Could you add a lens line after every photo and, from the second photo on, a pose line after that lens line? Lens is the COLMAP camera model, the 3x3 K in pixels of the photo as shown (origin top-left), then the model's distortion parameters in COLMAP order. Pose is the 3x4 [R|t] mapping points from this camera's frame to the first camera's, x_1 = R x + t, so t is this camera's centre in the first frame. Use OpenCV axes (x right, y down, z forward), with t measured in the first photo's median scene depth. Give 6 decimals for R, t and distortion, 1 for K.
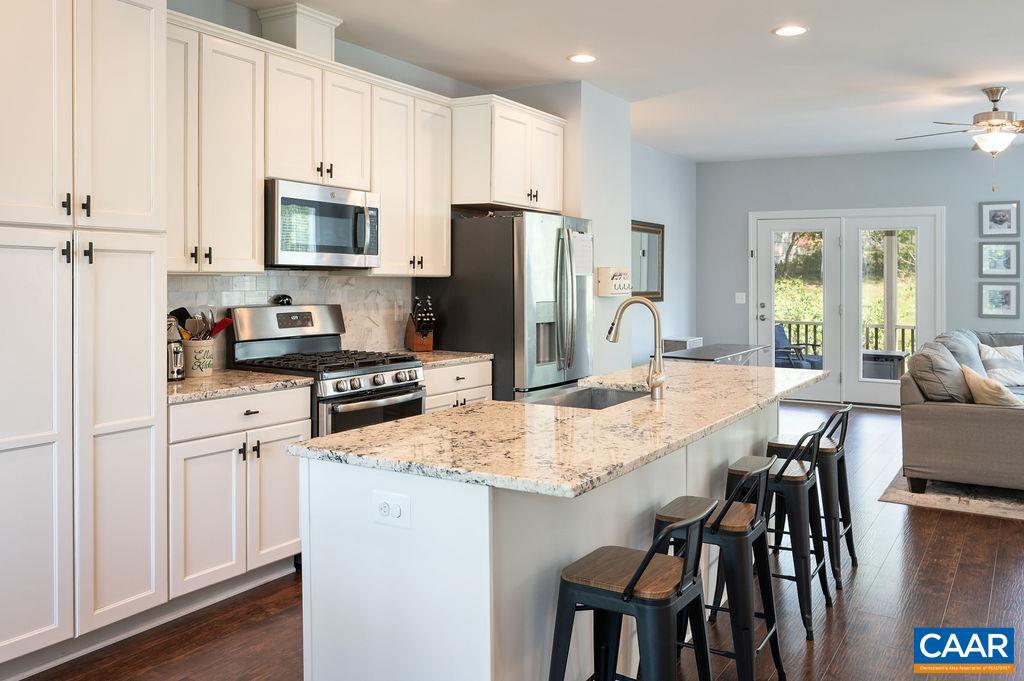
lens RADIAL K [[863.7, 0, 513.4], [0, 863.7, 341.2], [0, 0, 1]] dist [-0.013637, 0.005828]
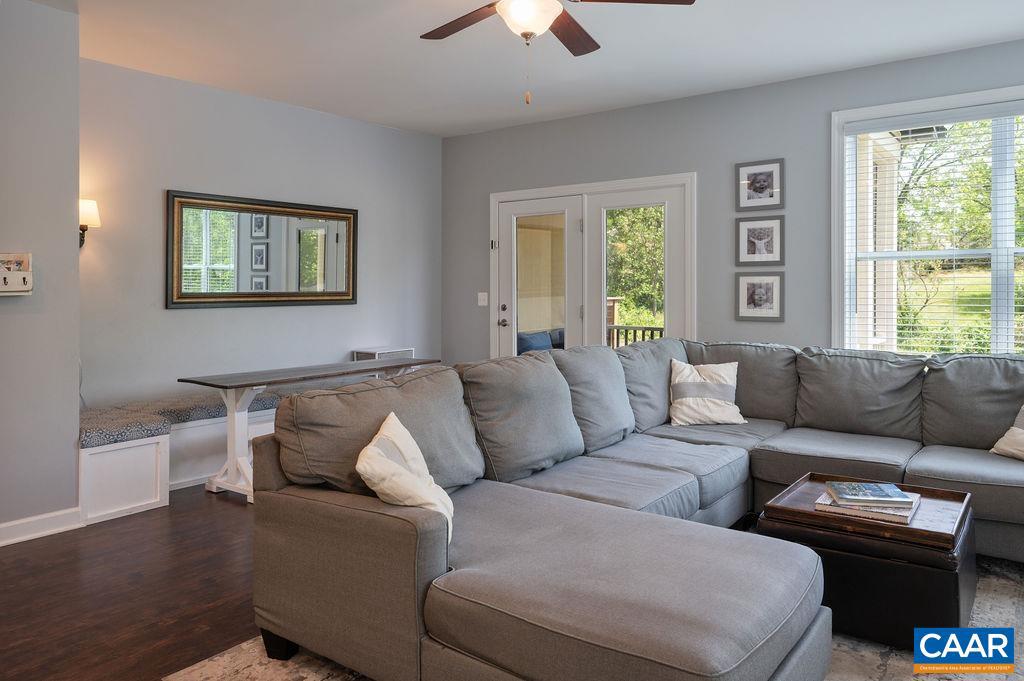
lens RADIAL K [[732.5, 0, 510.8], [0, 732.5, 333.9], [0, 0, 1]] dist [-0.001148, 0.005453]
pose [[0.993686, -0.007333, -0.111956, 0.421547], [0.006128, 0.999920, -0.011103, -0.010694], [0.112028, 0.010347, 0.993651, 0.359782]]
